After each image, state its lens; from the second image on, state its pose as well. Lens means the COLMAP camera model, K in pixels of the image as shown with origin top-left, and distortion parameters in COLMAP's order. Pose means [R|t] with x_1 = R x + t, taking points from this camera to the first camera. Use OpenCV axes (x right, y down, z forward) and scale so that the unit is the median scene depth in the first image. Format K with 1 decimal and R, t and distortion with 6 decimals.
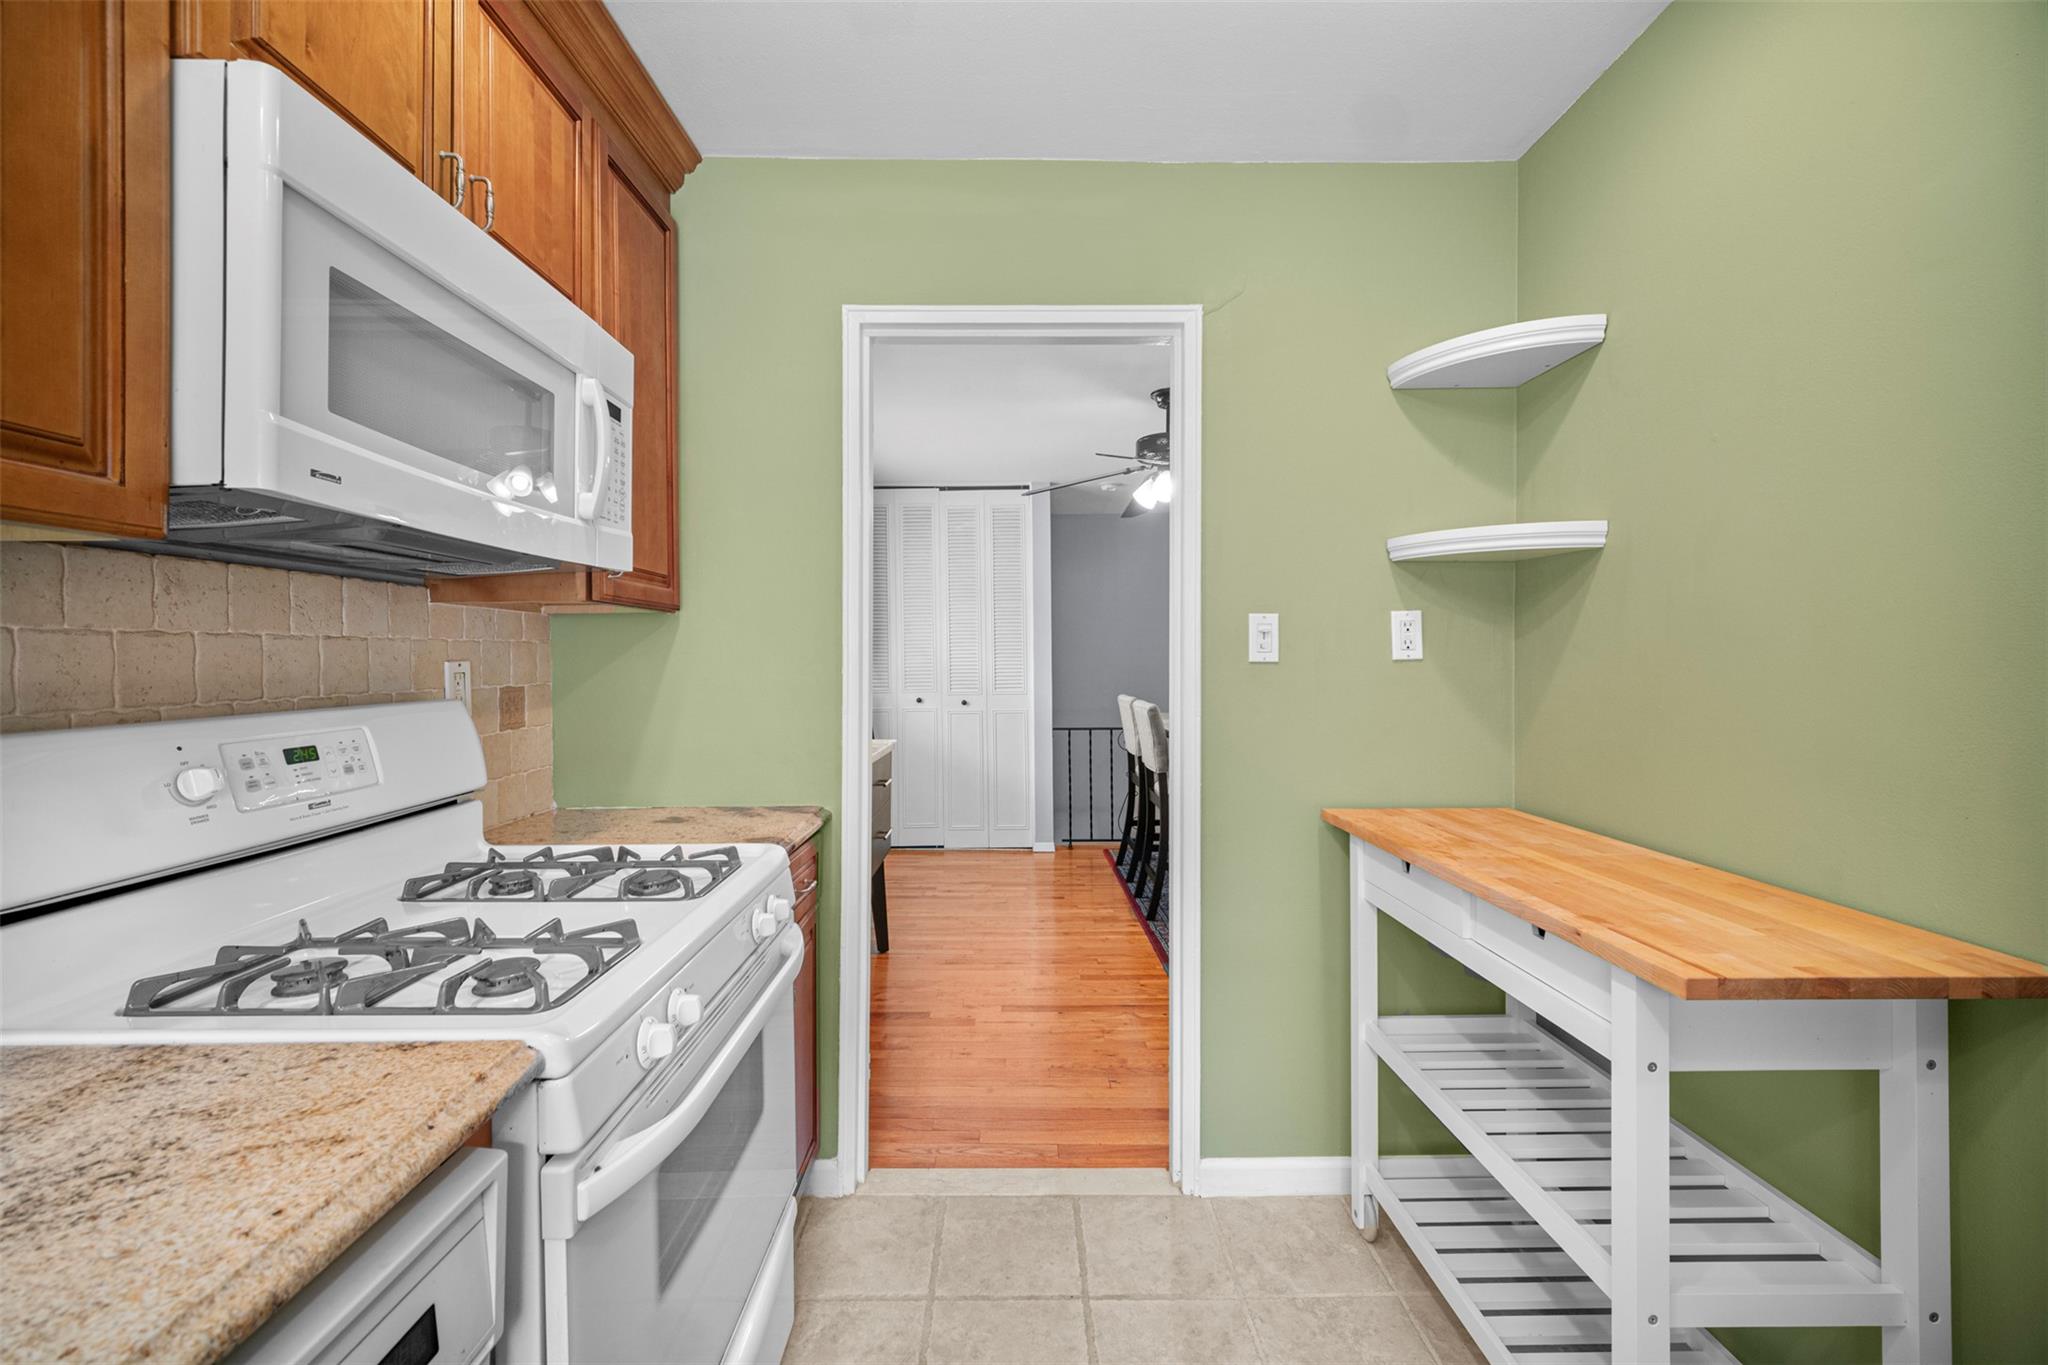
lens RADIAL K [[813.9, 0, 1022.1], [0, 813.9, 660.3], [0, 0, 1]] dist [-0.000916, -0.000032]
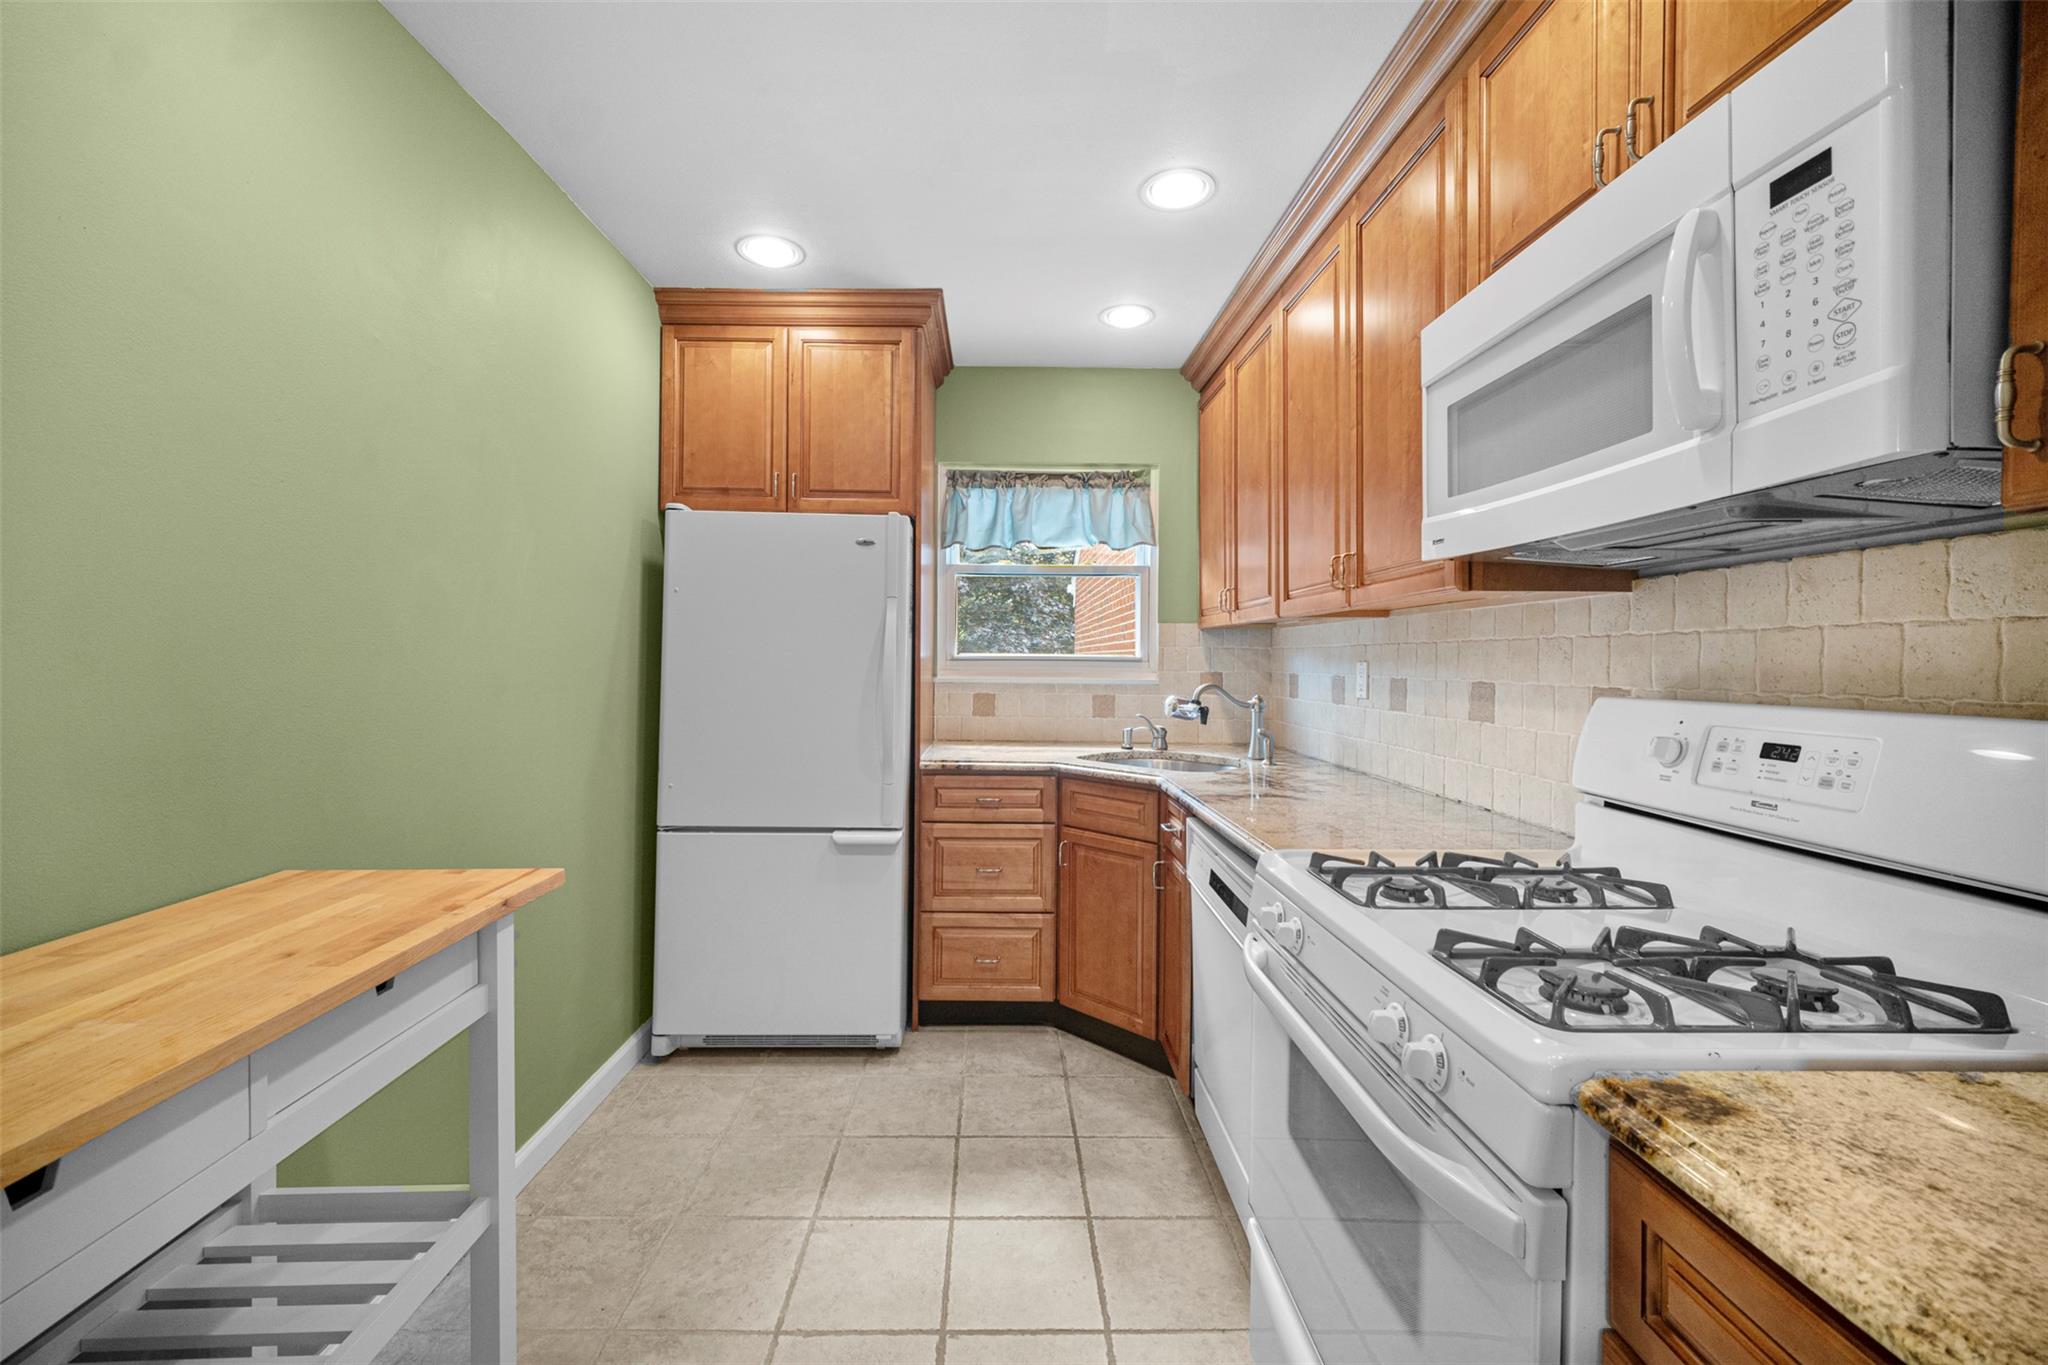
lens RADIAL K [[813.9, 0, 1011.0], [0, 813.9, 663.3], [0, 0, 1]] dist [-0.000916, -0.000032]
pose [[-0.999925, 0.001518, -0.012124, 0.021827], [0.001412, 0.999960, 0.008783, 0.003091], [0.012137, 0.008765, -0.999888, 1.963632]]
